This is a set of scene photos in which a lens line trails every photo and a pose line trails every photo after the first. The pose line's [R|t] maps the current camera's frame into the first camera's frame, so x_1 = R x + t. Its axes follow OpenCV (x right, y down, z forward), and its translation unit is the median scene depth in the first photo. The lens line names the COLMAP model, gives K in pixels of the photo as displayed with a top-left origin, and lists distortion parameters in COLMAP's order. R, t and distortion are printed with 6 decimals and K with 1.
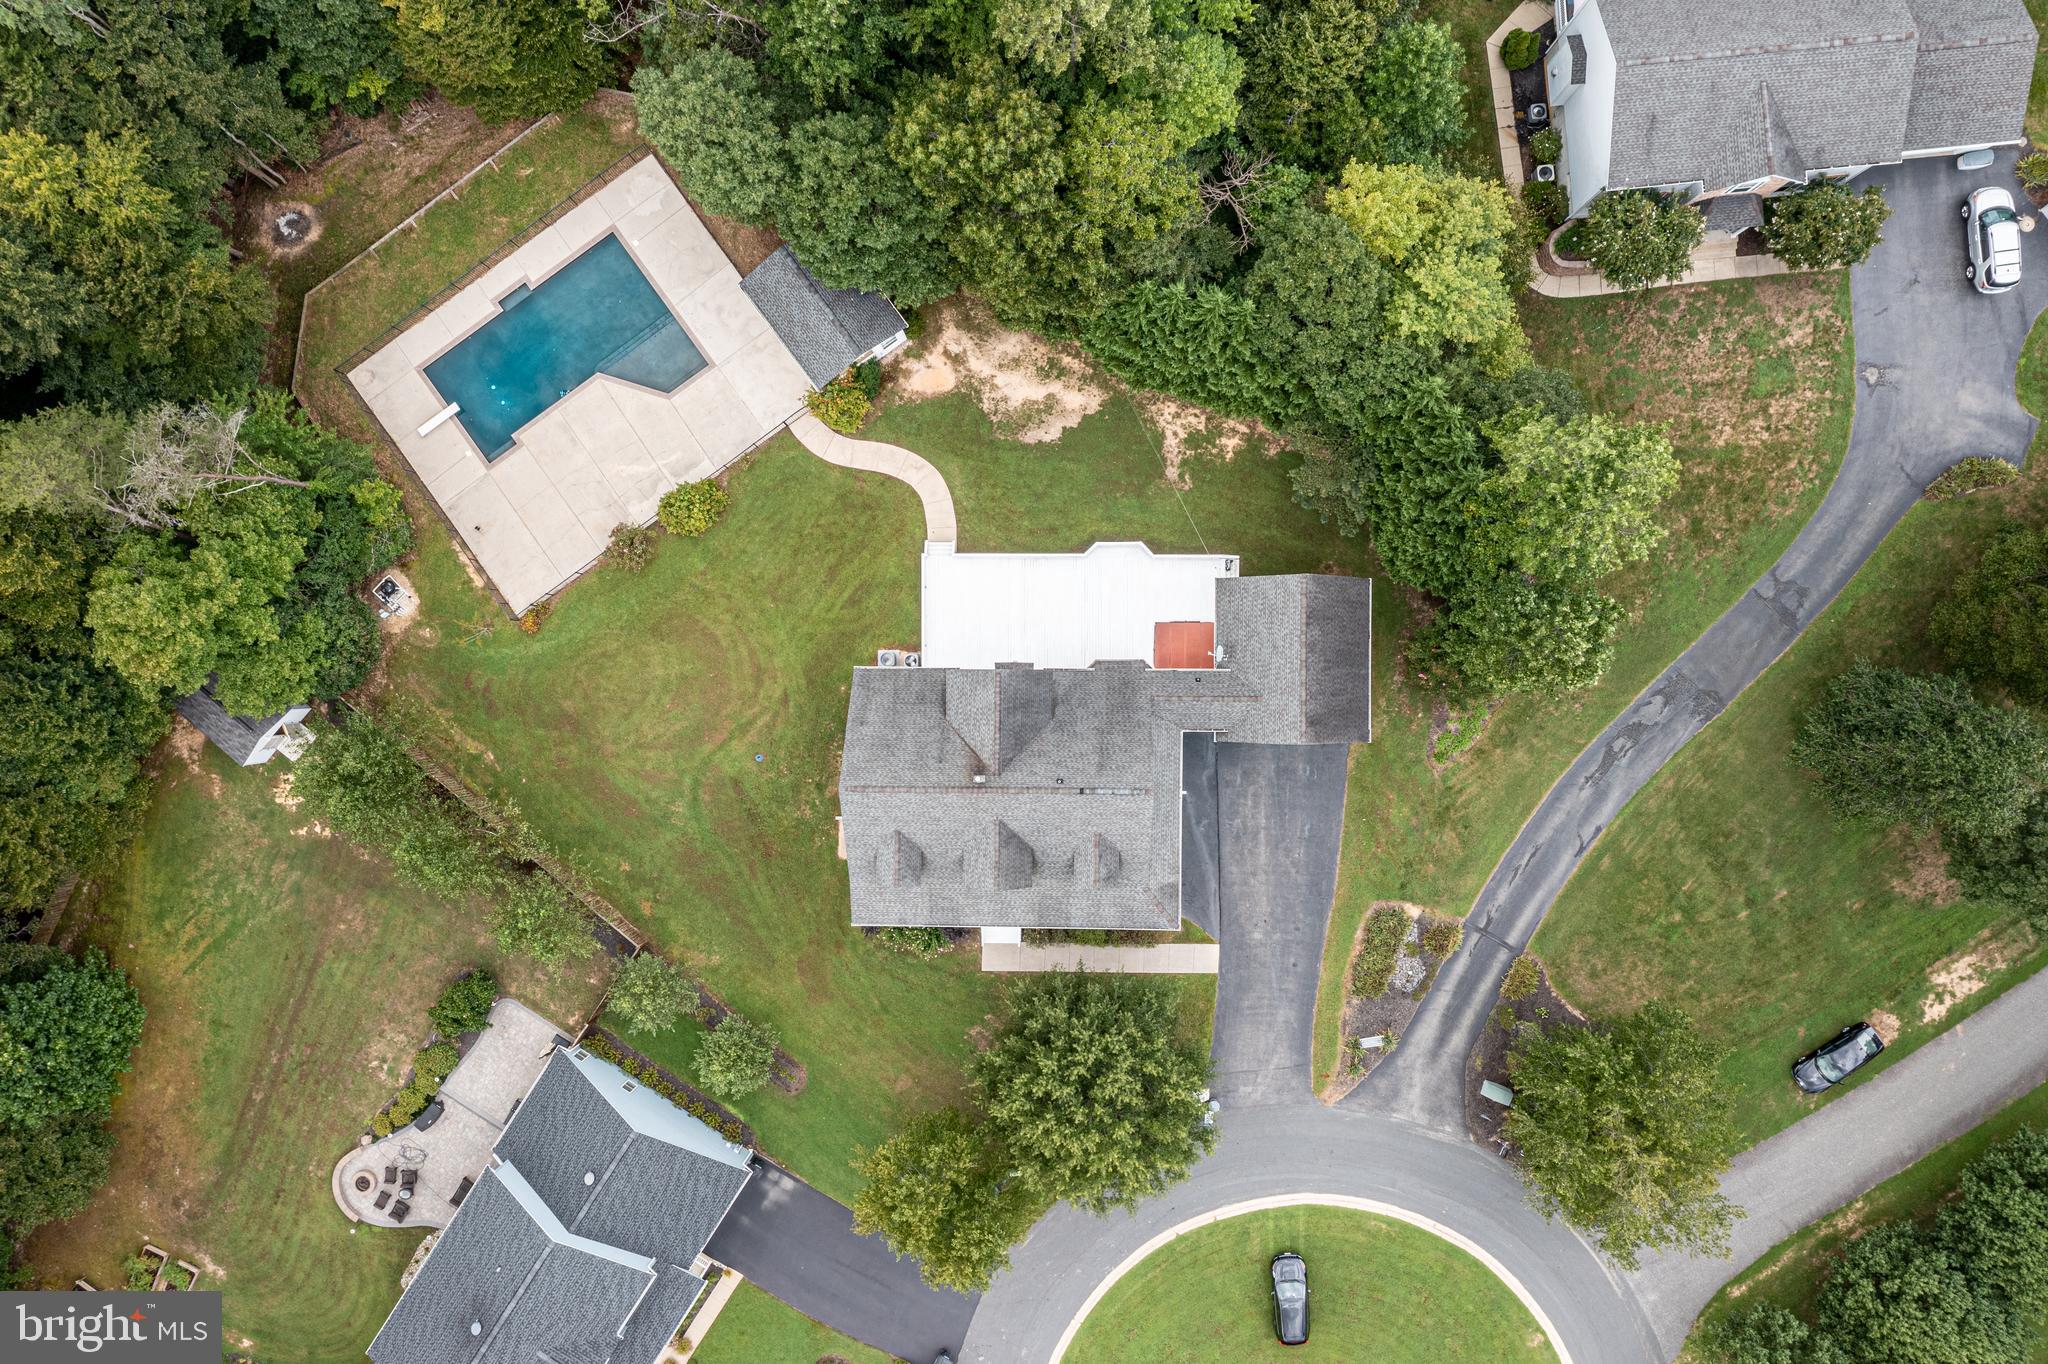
lens RADIAL K [[1640.1, 0, 1016.0], [0, 1640.1, 696.3], [0, 0, 1]] dist [-0.008151, 0.018487]
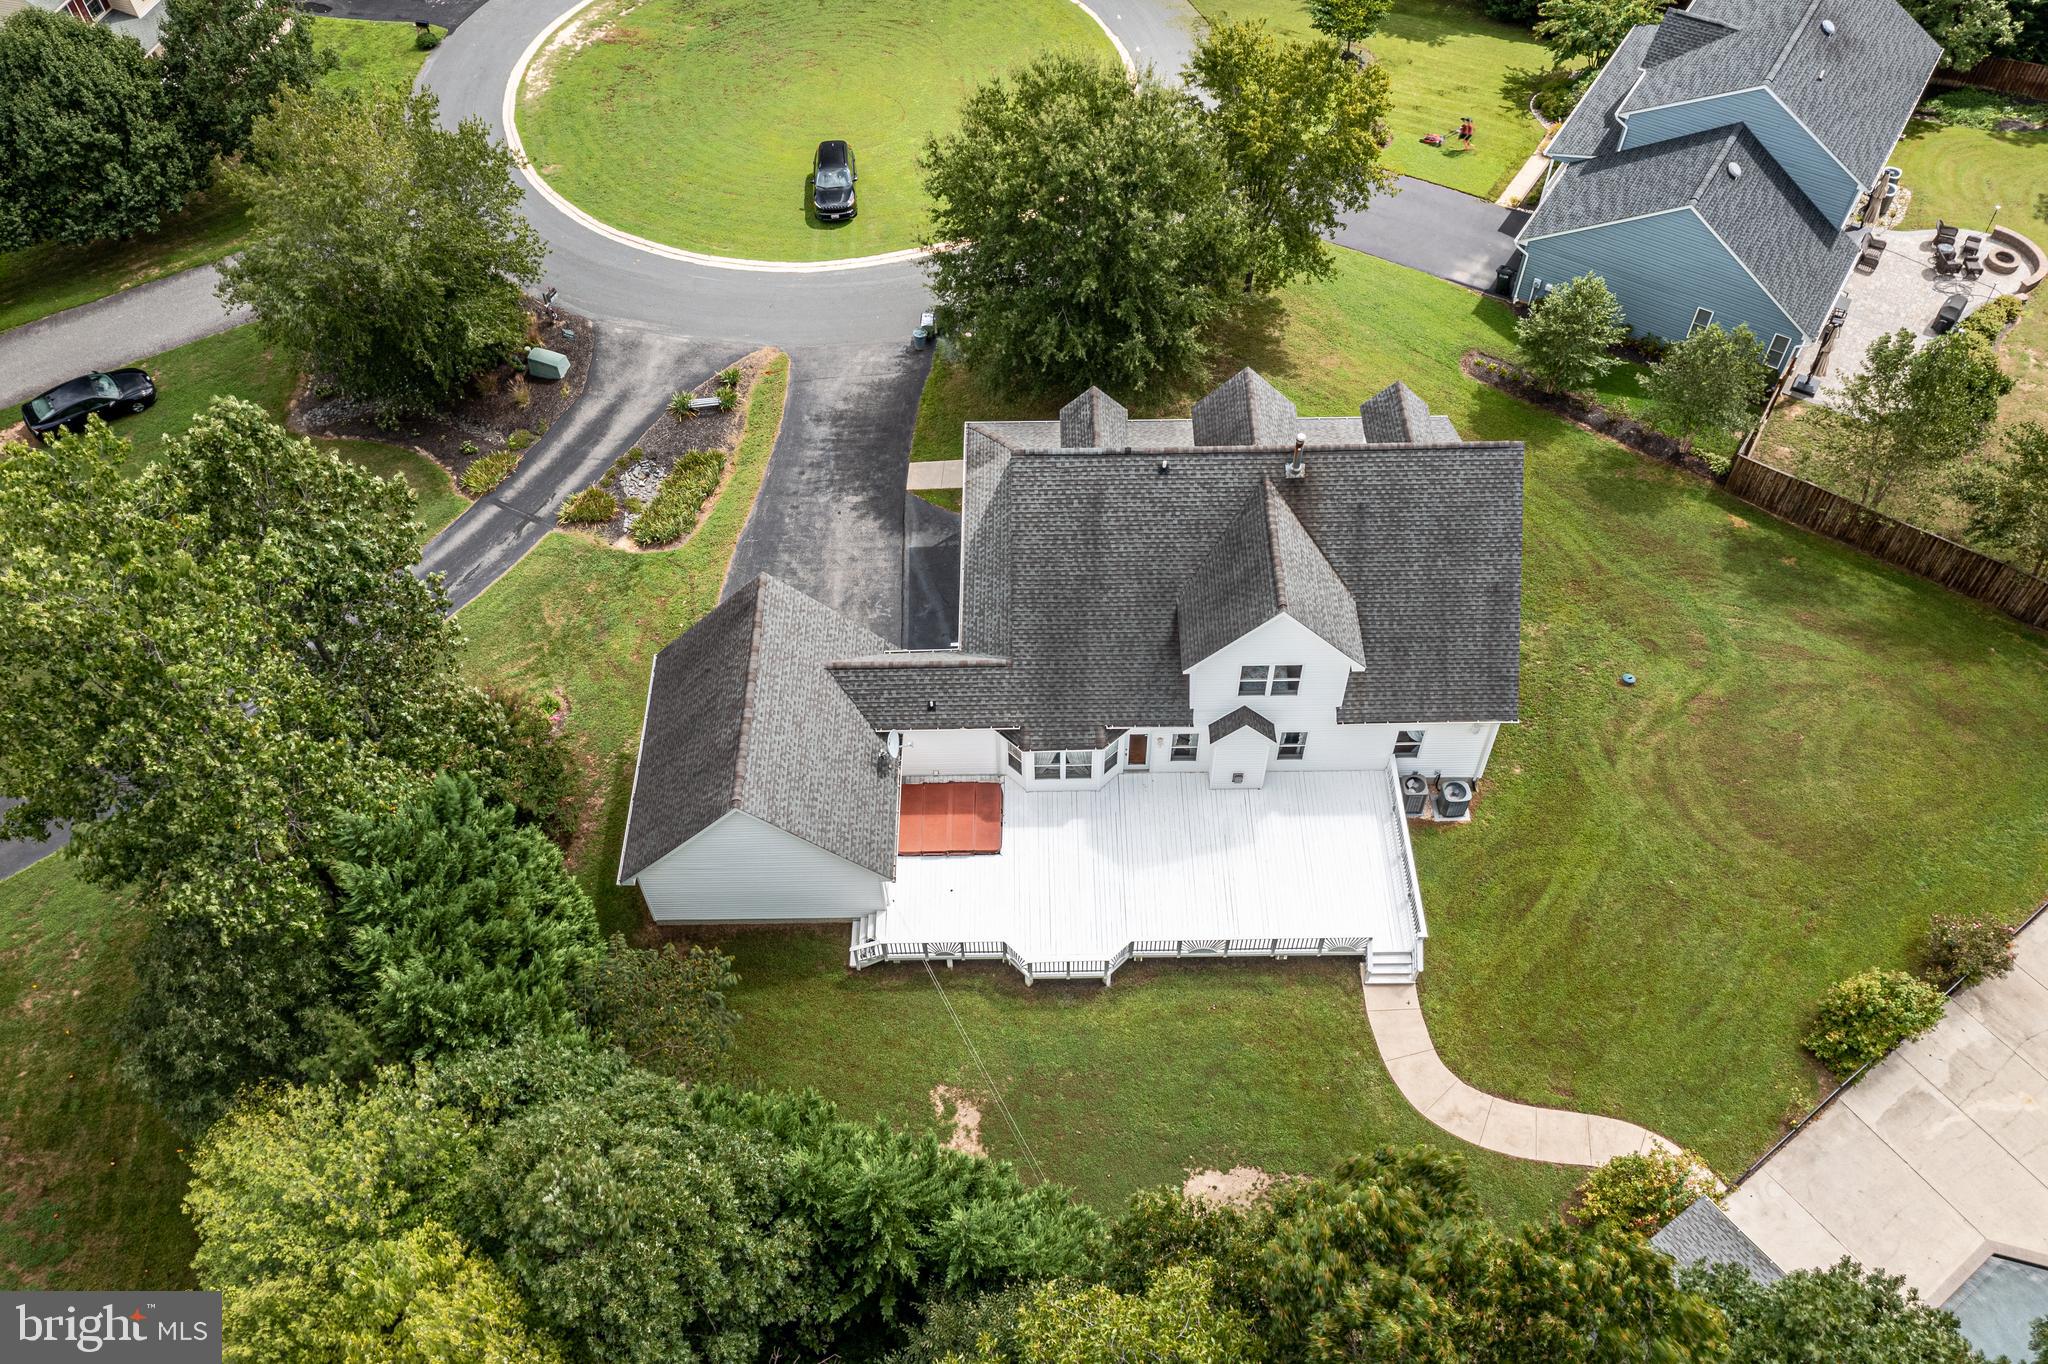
lens RADIAL K [[1640.1, 0, 1034.7], [0, 1640.1, 675.5], [0, 0, 1]] dist [-0.008151, 0.018487]
pose [[-0.999059, 0.036813, 0.022928, 0.056388], [-0.015416, -0.795577, 0.605657, -0.340243], [0.040537, 0.604734, 0.795396, 0.496238]]
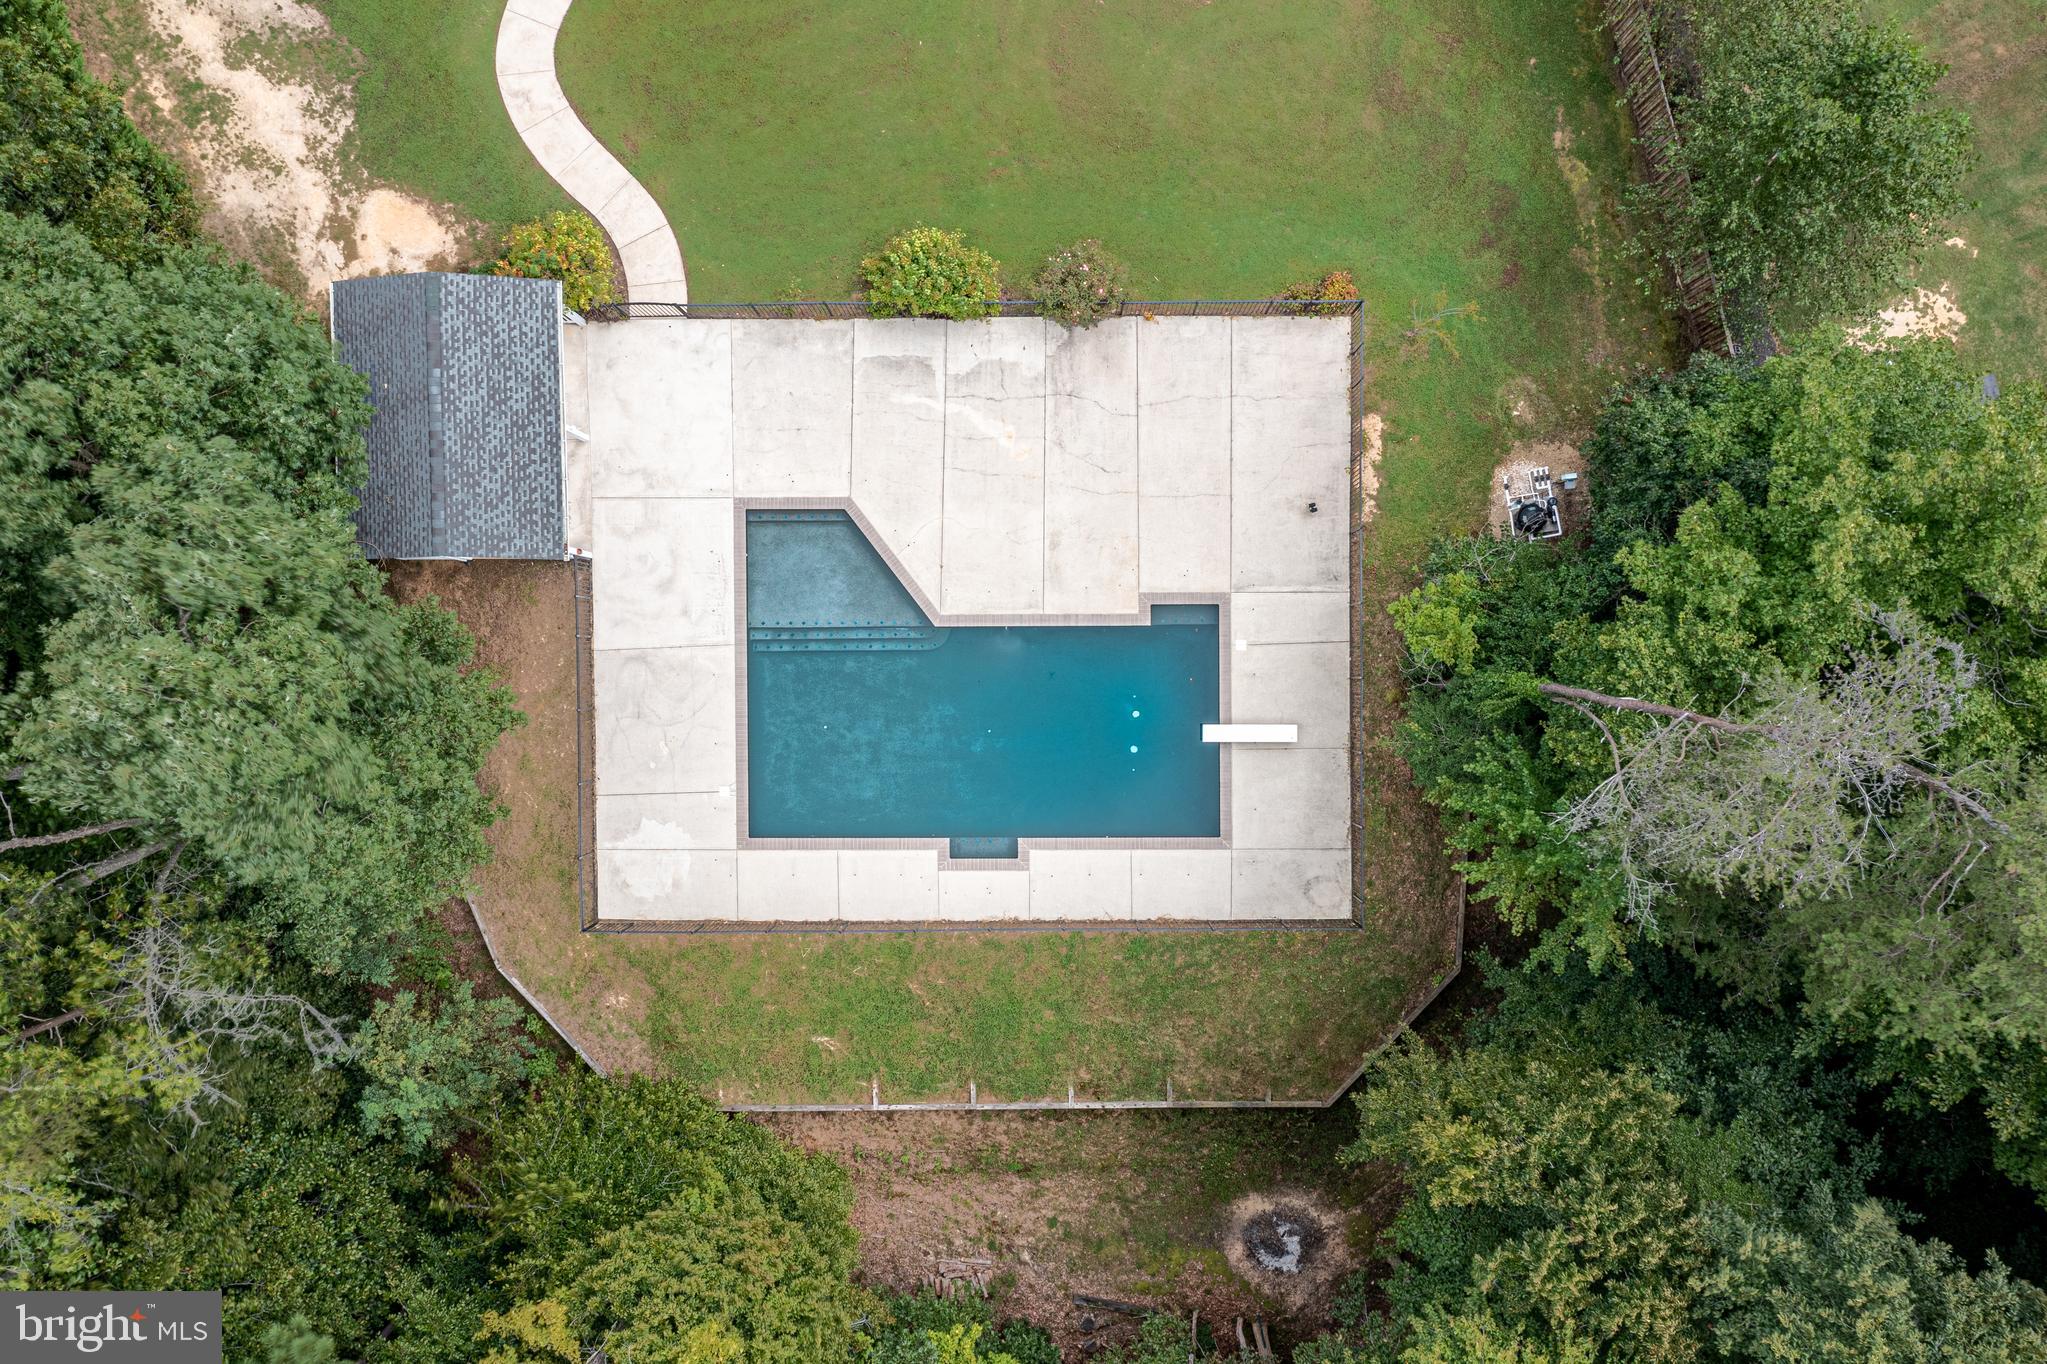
lens RADIAL K [[1639.3, 0, 1031.4], [0, 1639.3, 665.4], [0, 0, 1]] dist [-0.008151, 0.018487]
pose [[-0.814946, -0.578580, 0.033296, -0.304067], [0.578374, -0.815605, -0.016485, -0.183003], [0.036694, 0.005824, 0.999310, 0.502762]]
